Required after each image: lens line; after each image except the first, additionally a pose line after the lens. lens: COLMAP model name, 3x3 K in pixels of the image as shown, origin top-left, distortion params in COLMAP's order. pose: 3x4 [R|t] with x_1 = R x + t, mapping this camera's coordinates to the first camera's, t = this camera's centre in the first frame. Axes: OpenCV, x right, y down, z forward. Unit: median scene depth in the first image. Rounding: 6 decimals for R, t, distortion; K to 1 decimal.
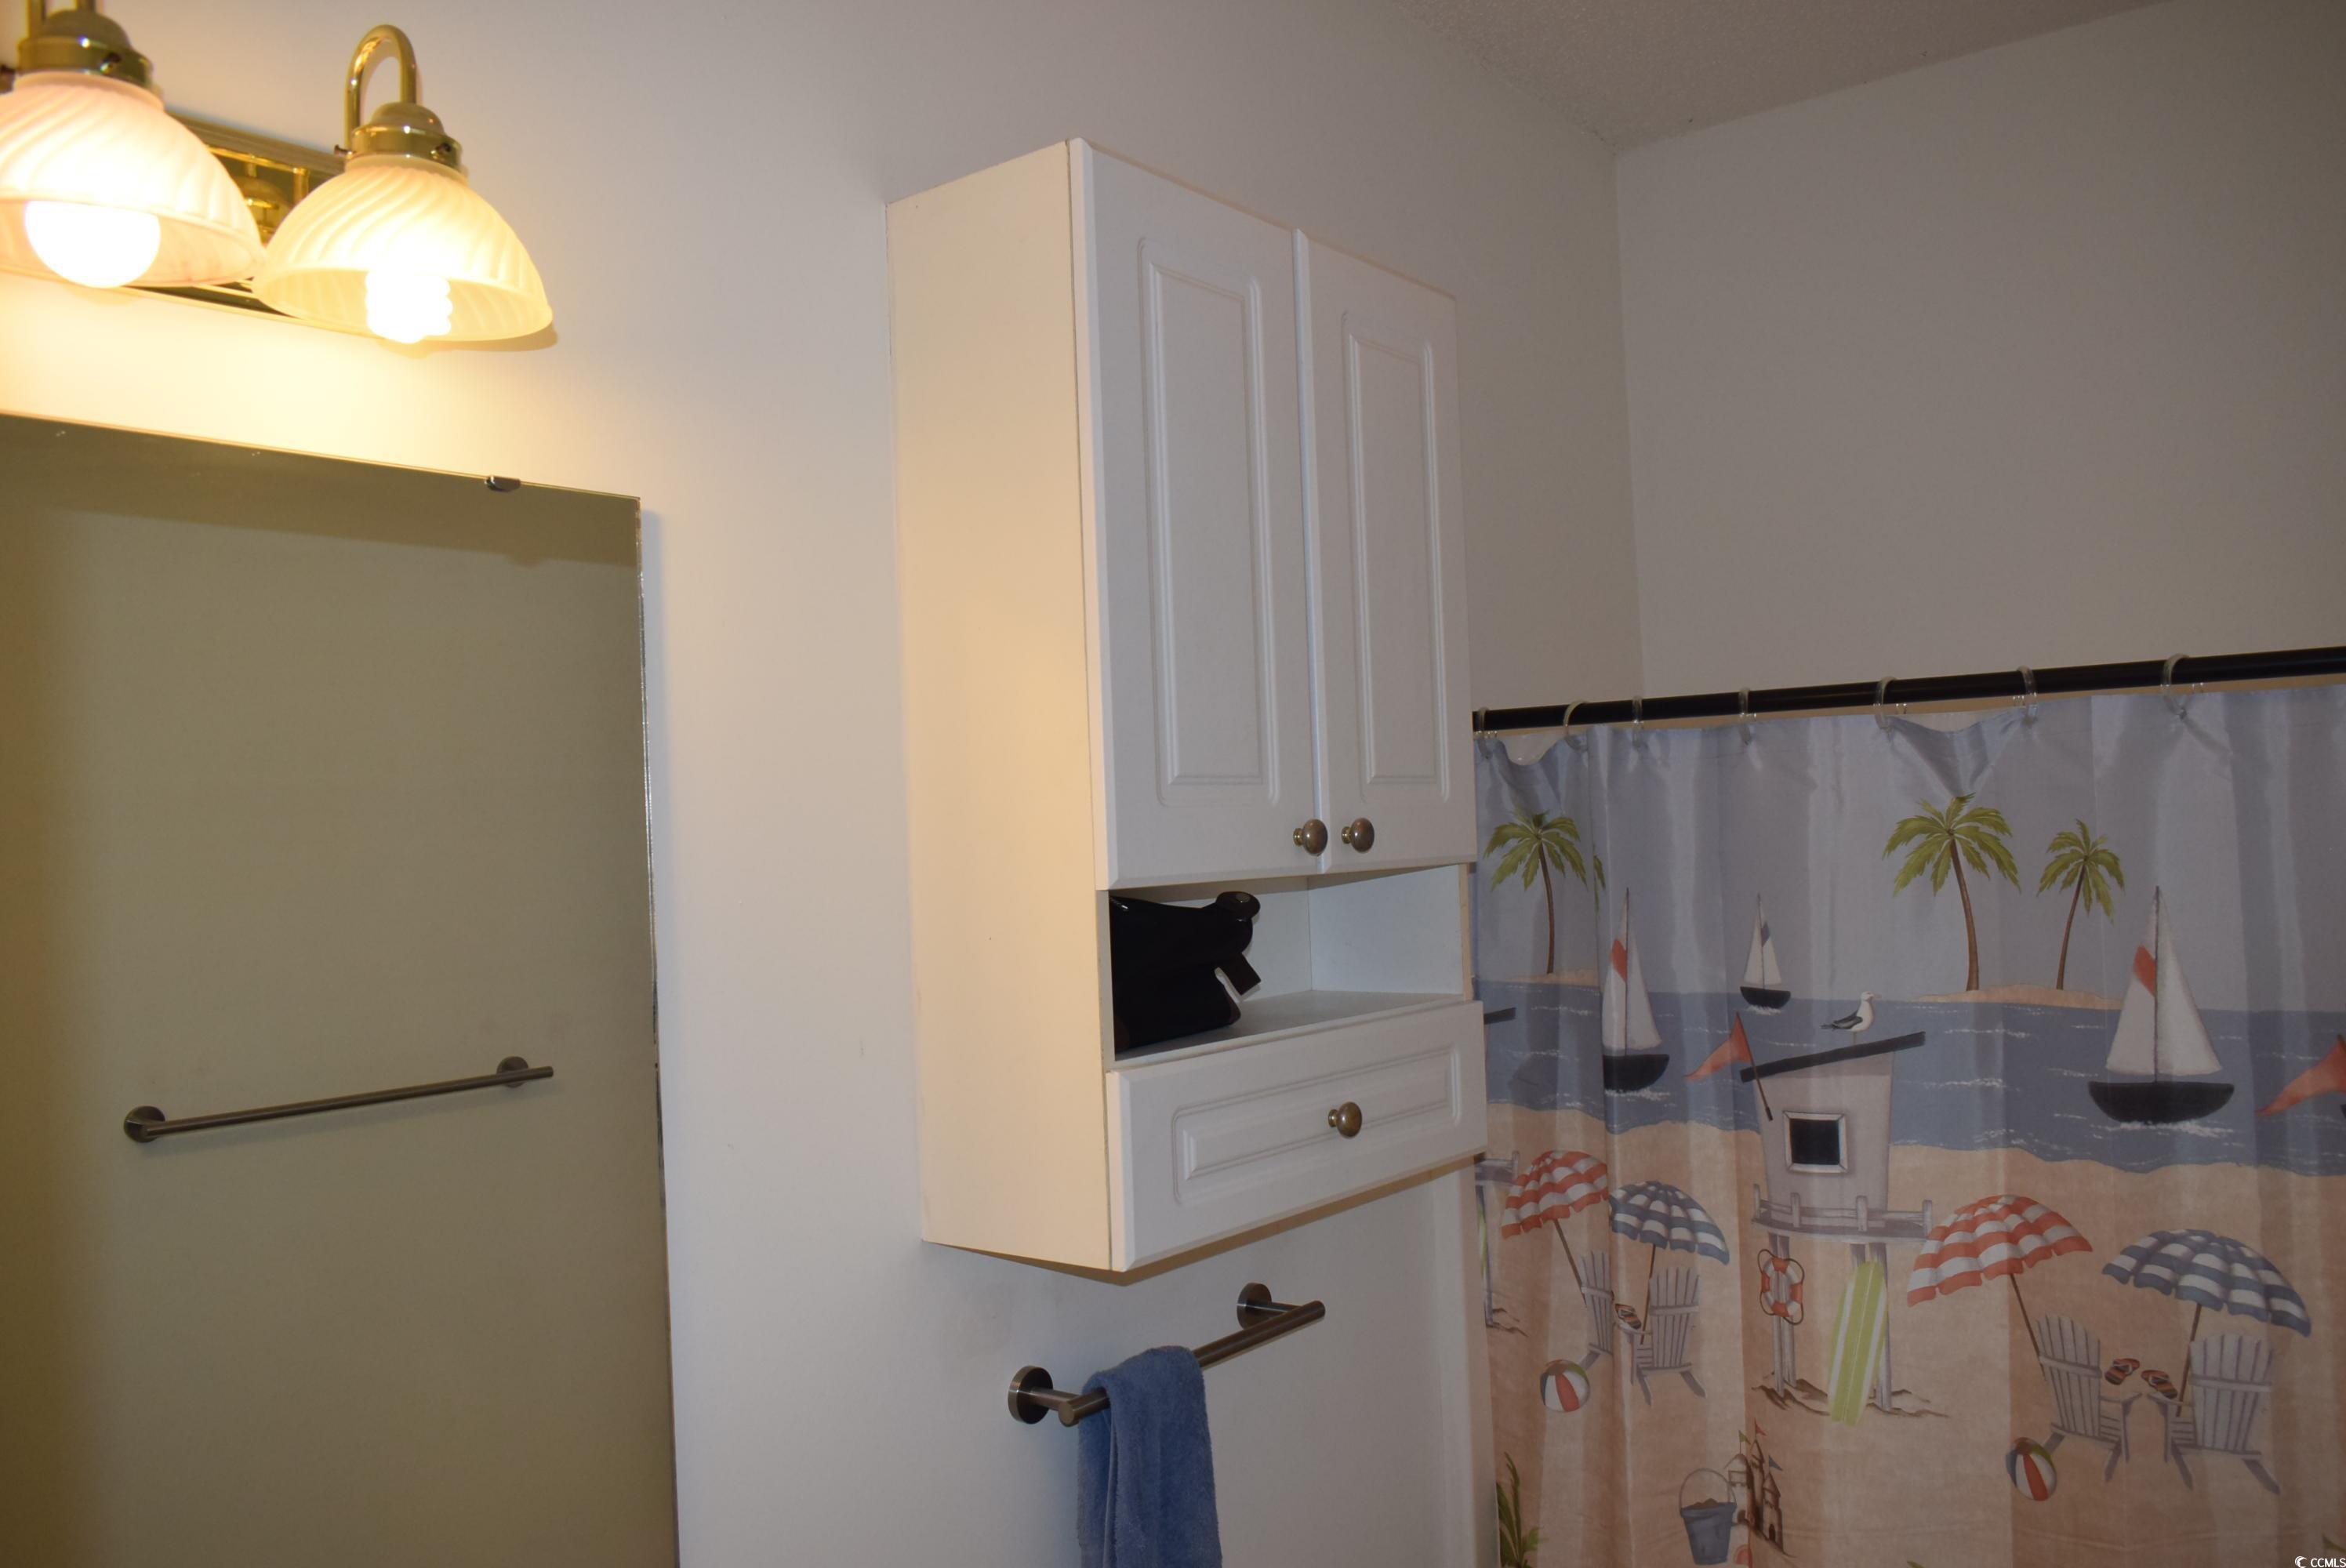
lens RADIAL K [[1831.3, 0, 1171.9], [0, 1831.3, 787.2], [0, 0, 1]] dist [0.004256, 0.000232]
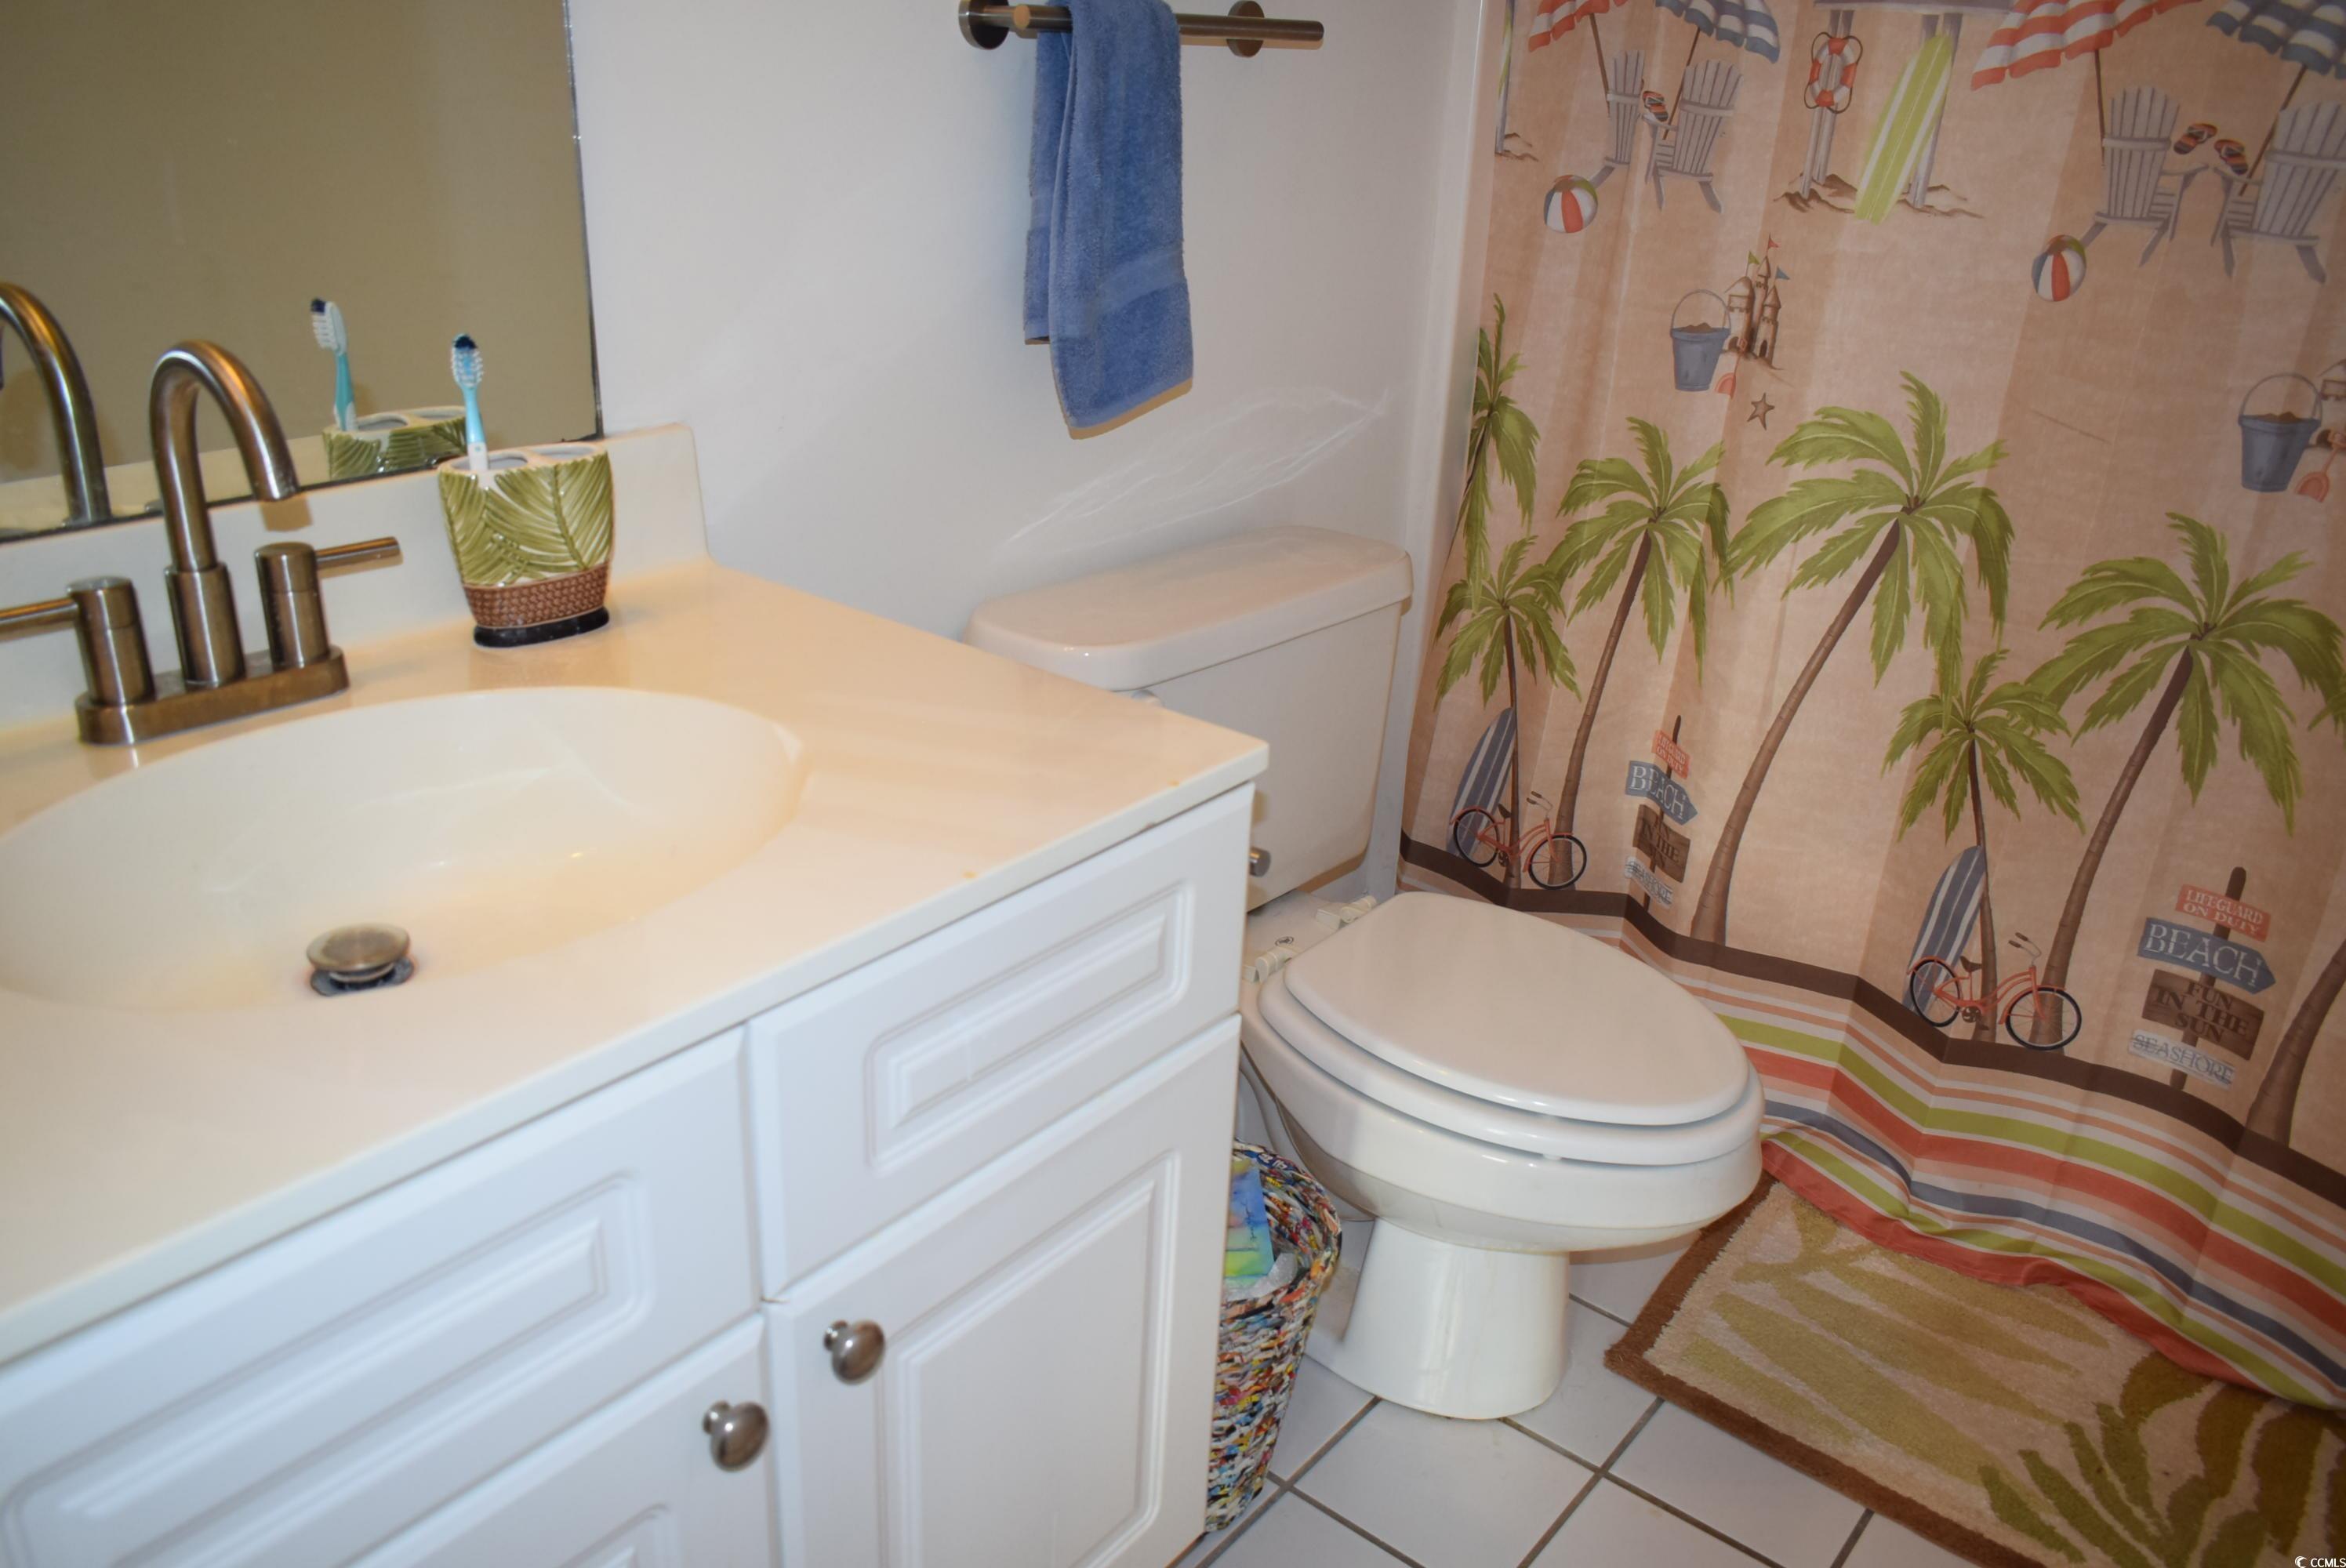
lens RADIAL K [[1831.3, 0, 1171.9], [0, 1831.3, 789.7], [0, 0, 1]] dist [0.004256, 0.000232]
pose [[0.996514, 0.082419, 0.012896, 0.027972], [-0.080523, 0.909929, 0.406872, 0.255312], [0.021800, -0.406493, 0.913394, 0.030843]]
